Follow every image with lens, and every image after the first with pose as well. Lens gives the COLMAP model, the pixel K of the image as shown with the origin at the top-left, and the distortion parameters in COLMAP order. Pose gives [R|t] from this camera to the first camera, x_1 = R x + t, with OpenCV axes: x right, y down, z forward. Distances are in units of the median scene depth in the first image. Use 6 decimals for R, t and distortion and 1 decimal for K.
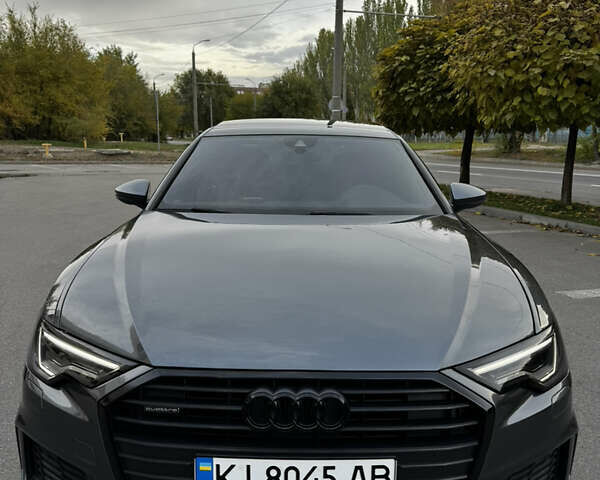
lens RADIAL K [[556.1, 0, 300.0], [0, 556.1, 240.0], [0, 0, 1]] dist [0.127306, -0.215771]
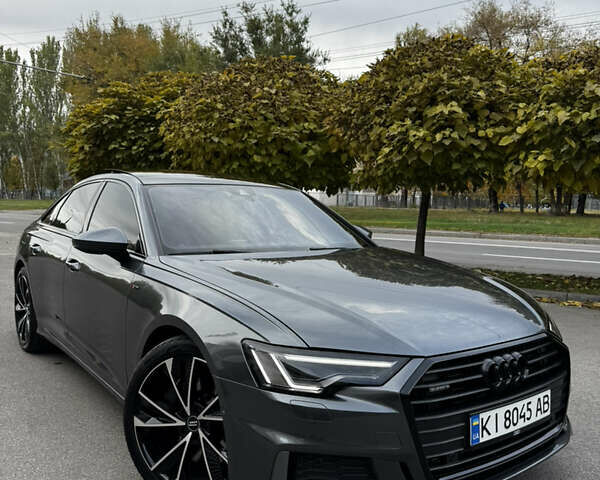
lens RADIAL K [[556.1, 0, 300.0], [0, 556.1, 240.0], [0, 0, 1]] dist [0.127306, -0.215771]
pose [[0.796040, -0.034307, 0.604271, -0.216398], [0.096888, 0.992740, -0.071274, 0.003900], [-0.597439, 0.115284, 0.793585, 0.020708]]
